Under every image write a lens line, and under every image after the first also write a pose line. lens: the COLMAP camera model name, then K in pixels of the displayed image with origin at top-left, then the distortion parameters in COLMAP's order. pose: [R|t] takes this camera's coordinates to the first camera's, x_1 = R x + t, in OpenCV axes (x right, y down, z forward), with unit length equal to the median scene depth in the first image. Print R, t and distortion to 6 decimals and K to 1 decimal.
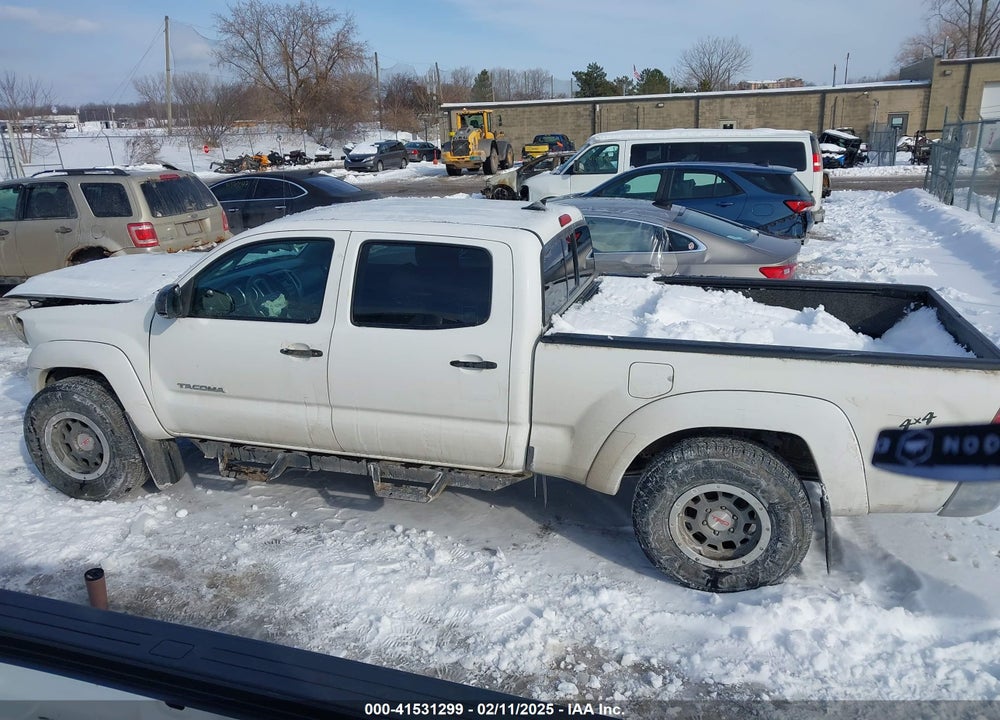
lens RADIAL K [[796.1, 0, 501.2], [0, 796.1, 321.4], [0, 0, 1]] dist [0.052784, -0.001951]
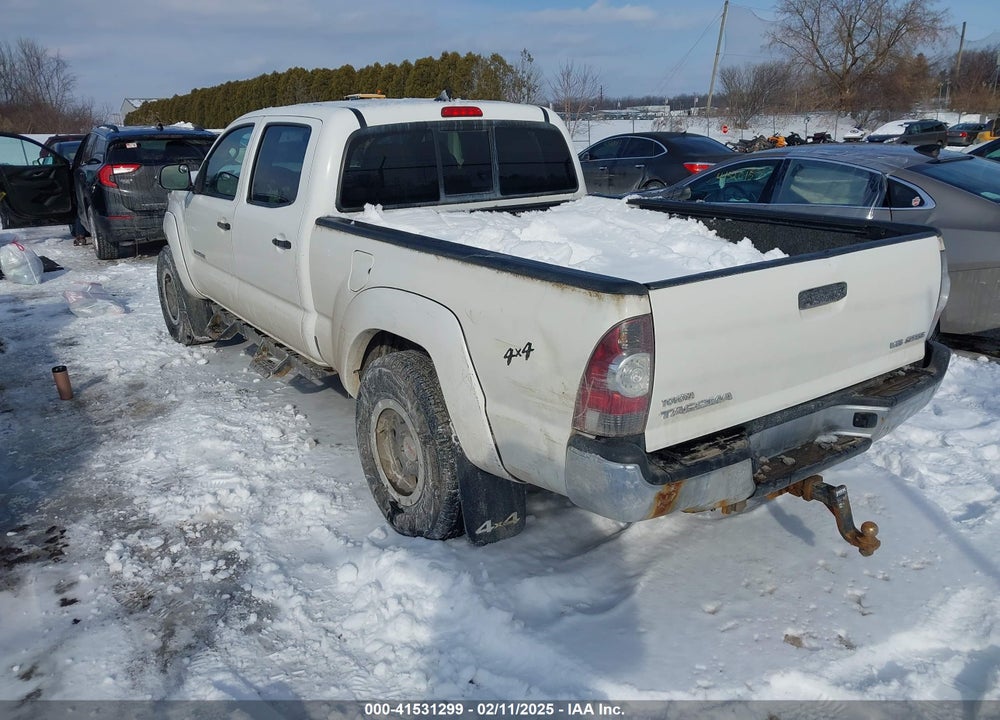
lens RADIAL K [[791.1, 0, 500.0], [0, 791.1, 360.0], [0, 0, 1]] dist [0.041449, -0.049534]
pose [[0.787458, 0.182222, -0.588816, 0.290650], [-0.145912, 0.983257, 0.109154, 0.017768], [0.598848, -0.000039, 0.800863, 0.137554]]
